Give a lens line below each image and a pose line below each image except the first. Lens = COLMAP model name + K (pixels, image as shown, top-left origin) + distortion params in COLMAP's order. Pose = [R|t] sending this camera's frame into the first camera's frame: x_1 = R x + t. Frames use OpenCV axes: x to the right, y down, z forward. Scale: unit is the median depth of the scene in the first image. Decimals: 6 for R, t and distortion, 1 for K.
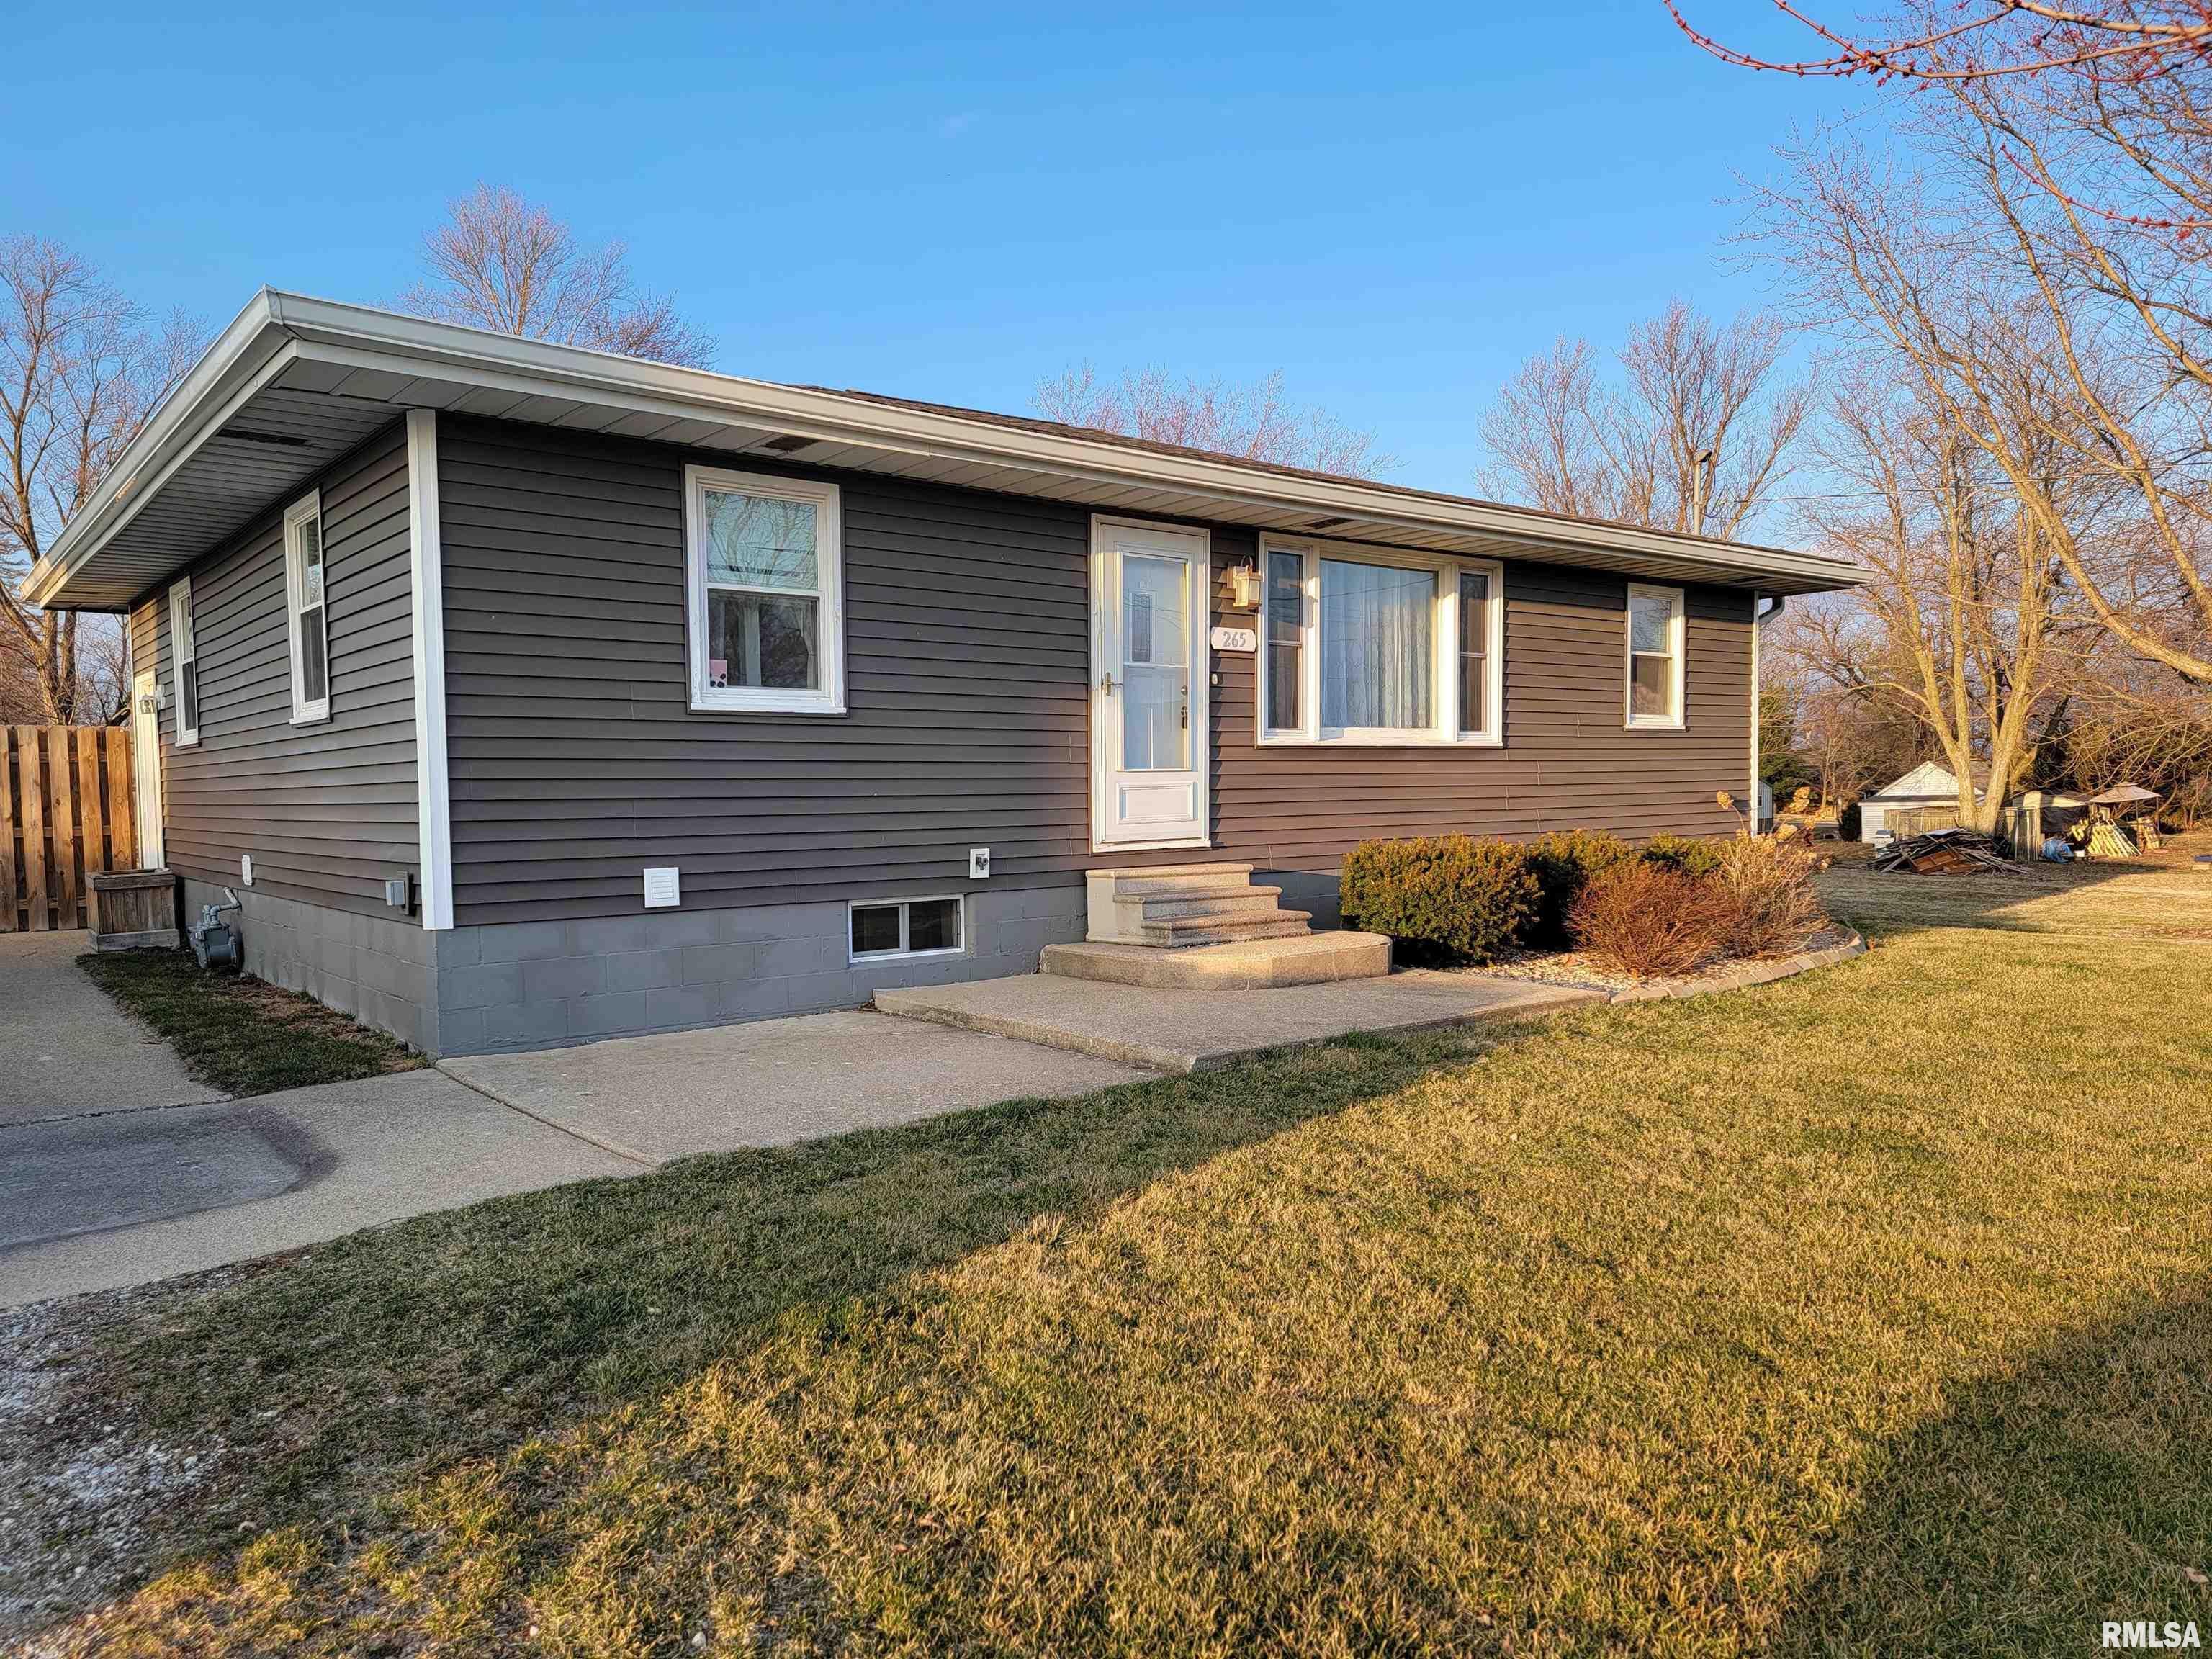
lens RADIAL K [[1529.3, 0, 1113.2], [0, 1529.3, 830.9], [0, 0, 1]] dist [0.083671, -0.070640]
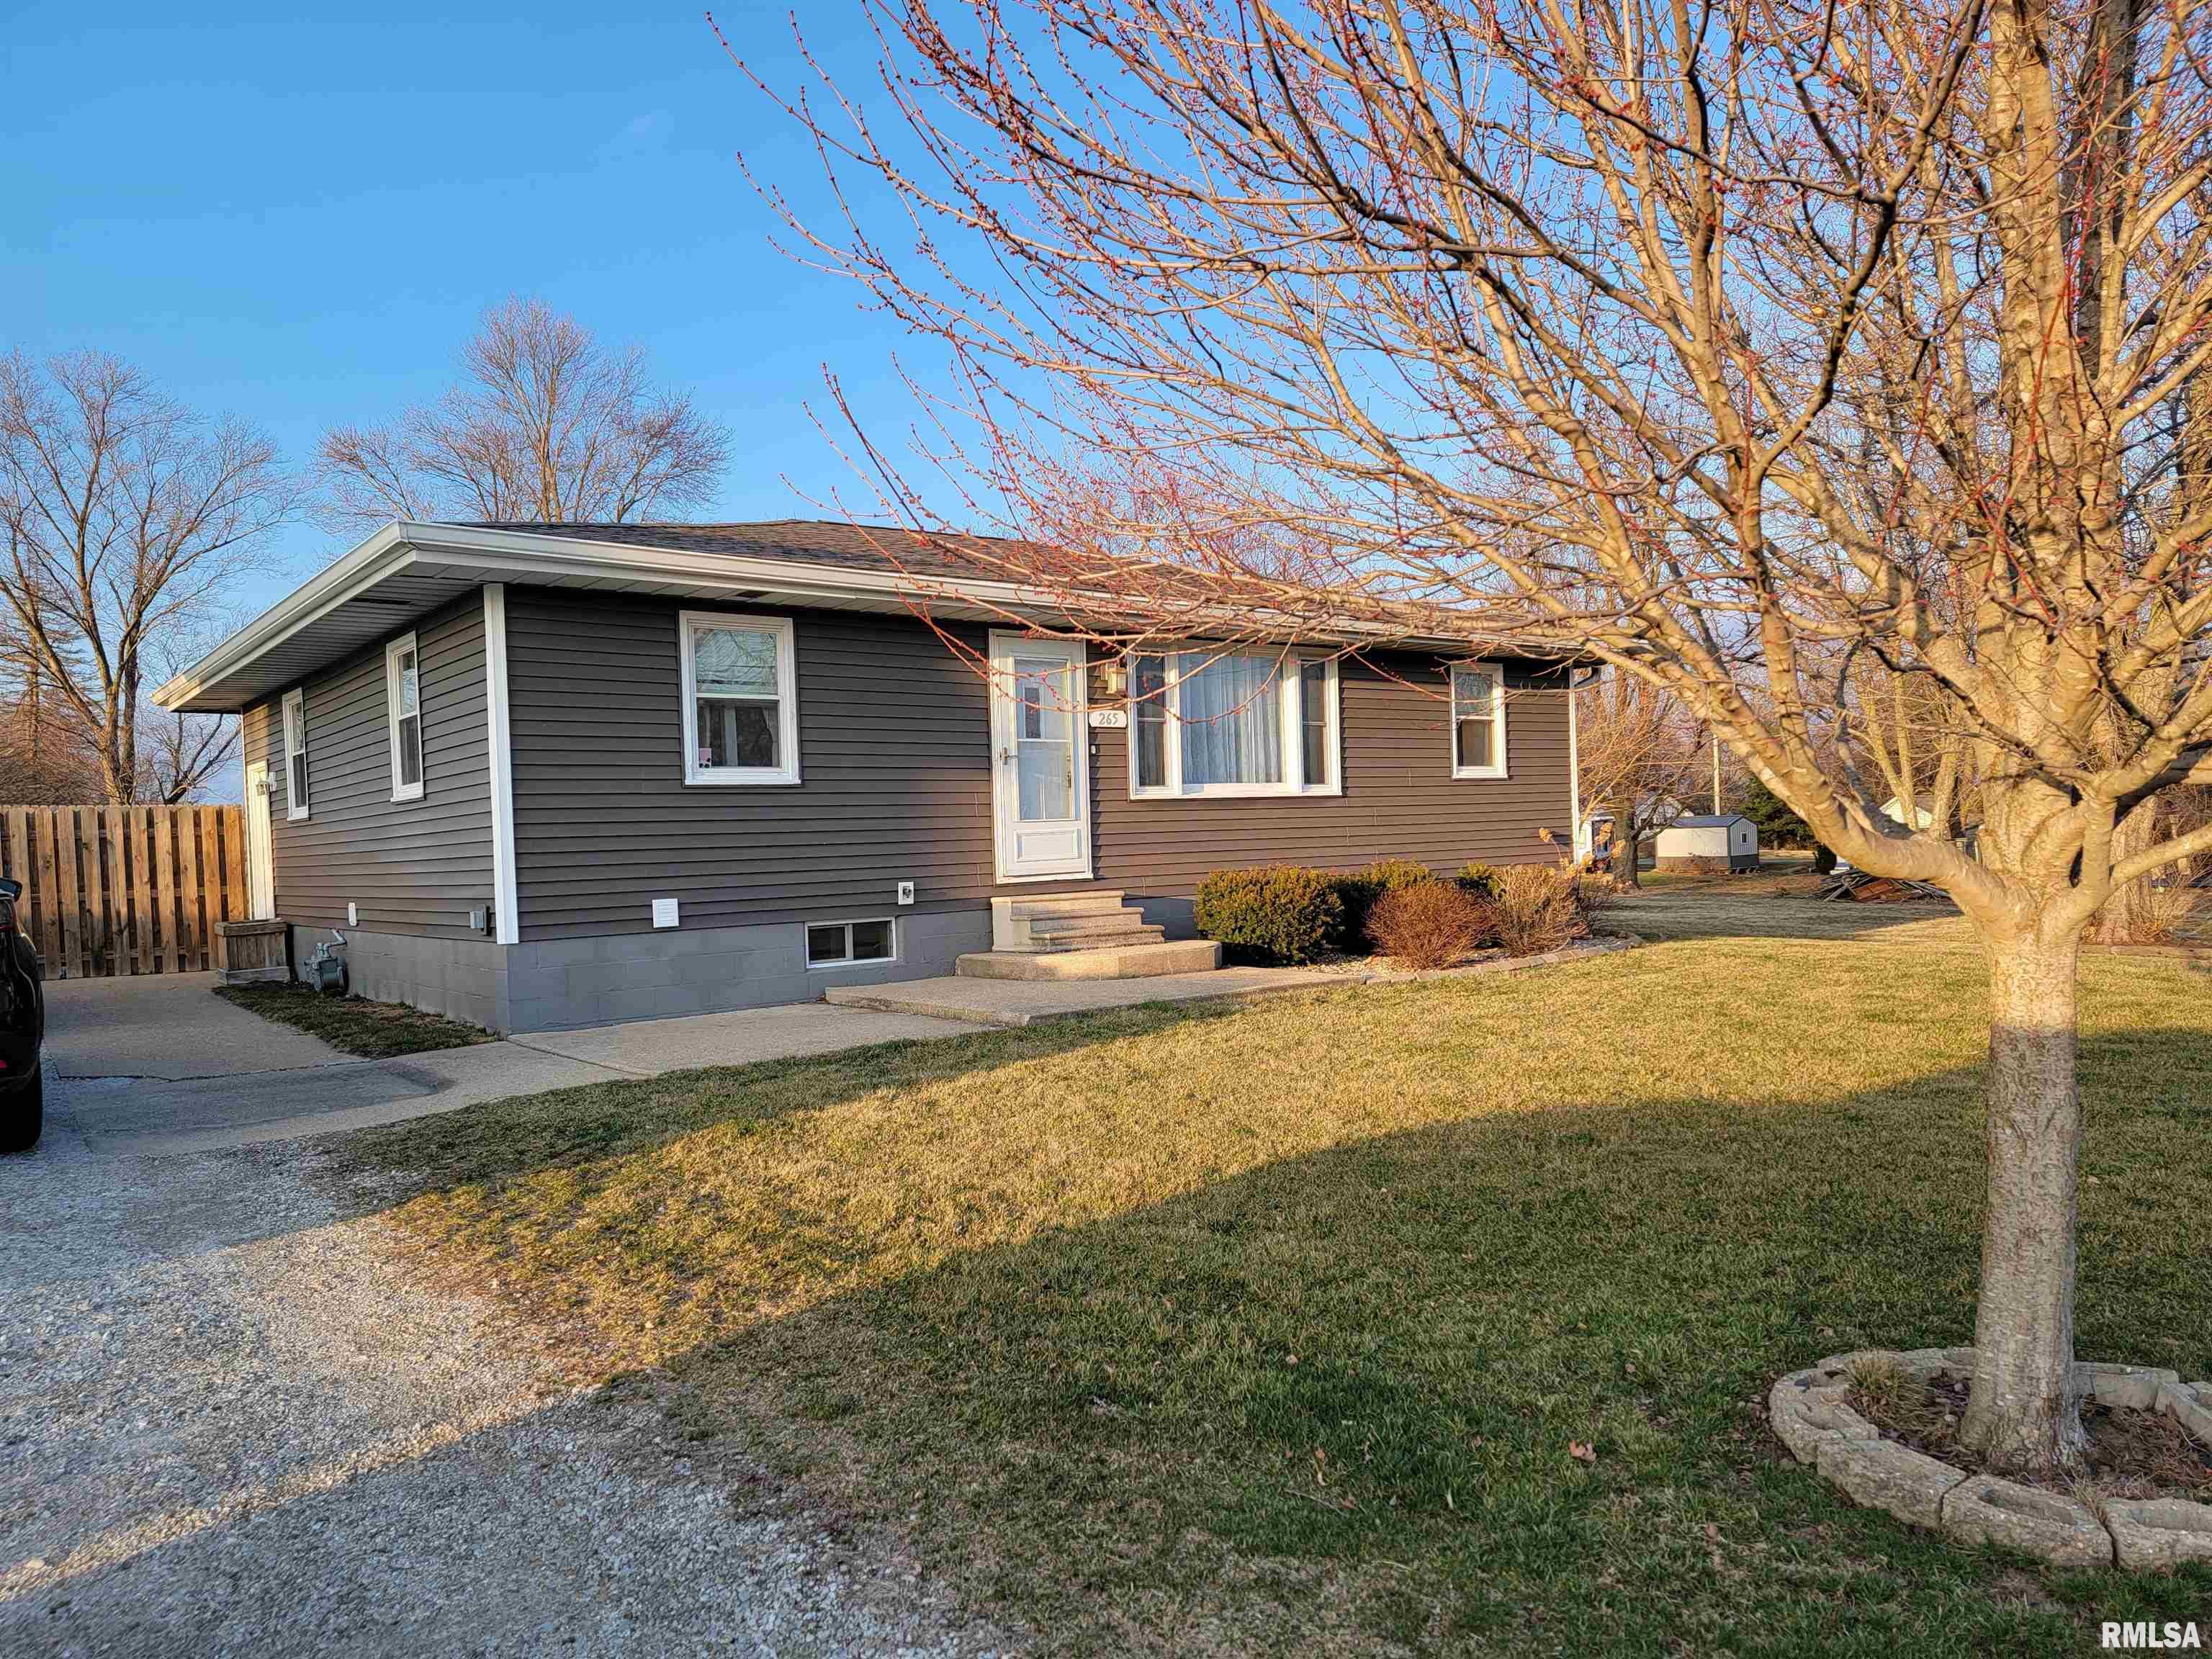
lens RADIAL K [[1525.7, 0, 1127.8], [0, 1525.7, 834.1], [0, 0, 1]] dist [0.080331, -0.066322]
pose [[0.999702, -0.023249, -0.007398, 0.107258], [0.023000, 0.999218, -0.032151, 0.015465], [0.008140, 0.031972, 0.999456, -0.303894]]
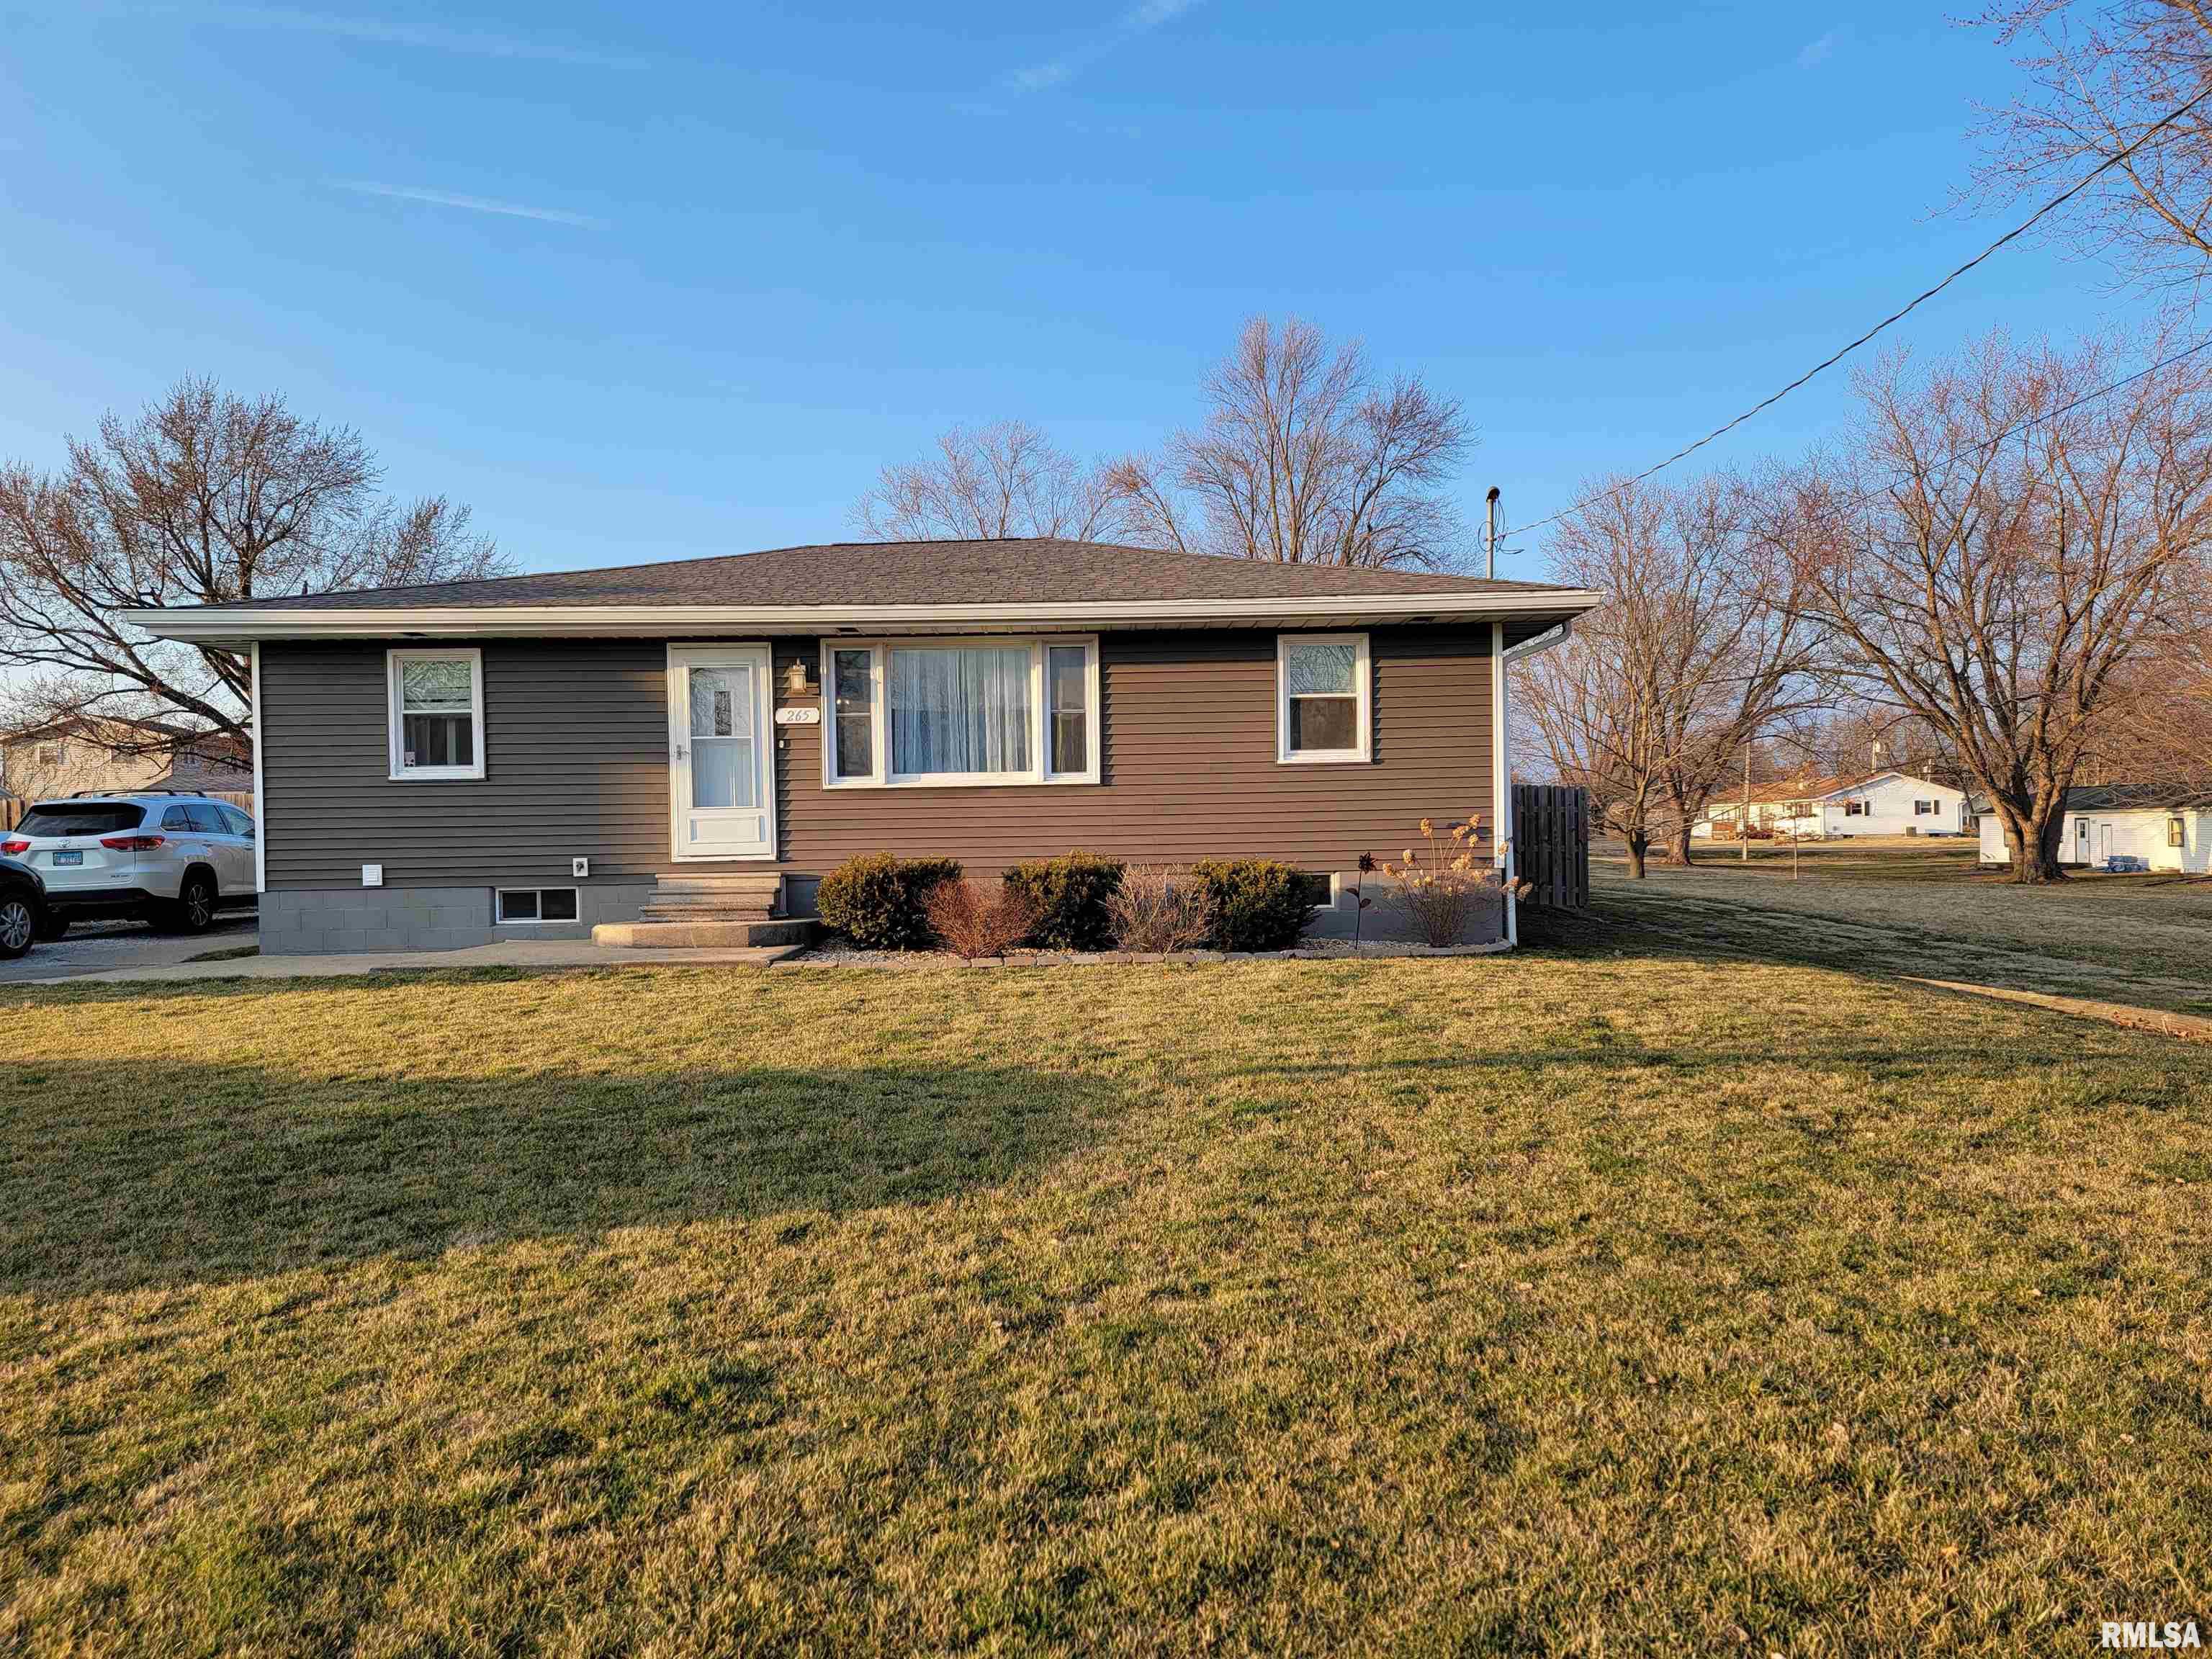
lens RADIAL K [[1540.2, 0, 1065.8], [0, 1540.2, 838.0], [0, 0, 1]] dist [0.084026, -0.078728]
pose [[0.789567, -0.010245, -0.613579, 1.215174], [-0.010018, 0.999512, -0.029580, 0.030728], [0.613582, 0.029502, 0.789079, 0.015687]]
